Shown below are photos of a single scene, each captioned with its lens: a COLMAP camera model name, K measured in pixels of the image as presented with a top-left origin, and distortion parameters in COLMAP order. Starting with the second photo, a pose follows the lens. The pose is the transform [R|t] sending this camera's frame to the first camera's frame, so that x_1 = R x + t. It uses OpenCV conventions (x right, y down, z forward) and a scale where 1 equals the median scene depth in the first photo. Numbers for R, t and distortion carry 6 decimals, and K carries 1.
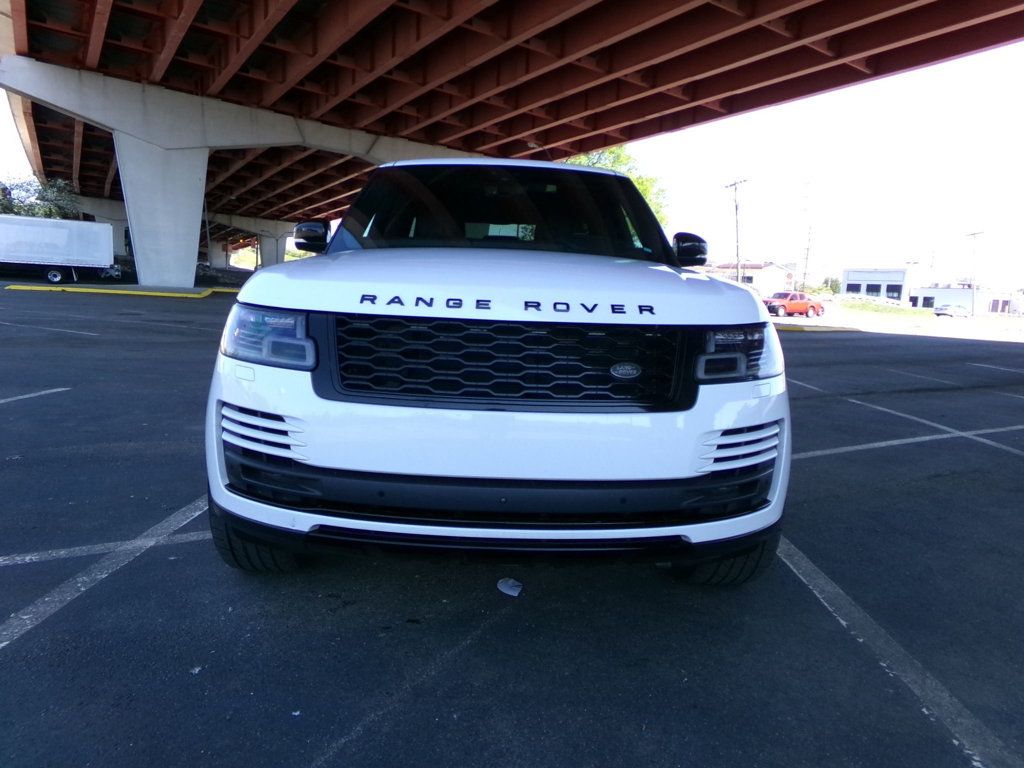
lens RADIAL K [[710.1, 0, 518.6], [0, 710.1, 384.9], [0, 0, 1]] dist [0.009196, 0.006525]
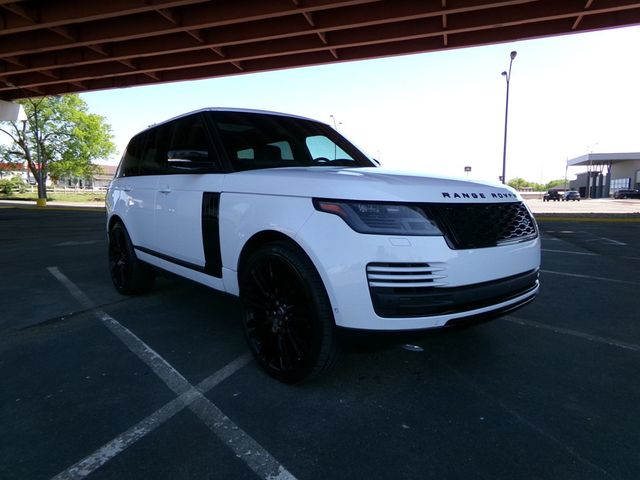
lens RADIAL K [[443.8, 0, 324.1], [0, 443.8, 240.6], [0, 0, 1]] dist [0.009196, 0.006525]
pose [[0.760674, -0.099896, 0.641401, -0.894377], [0.114469, 0.993246, 0.018940, -0.045193], [-0.638962, 0.059013, 0.766972, 0.235305]]
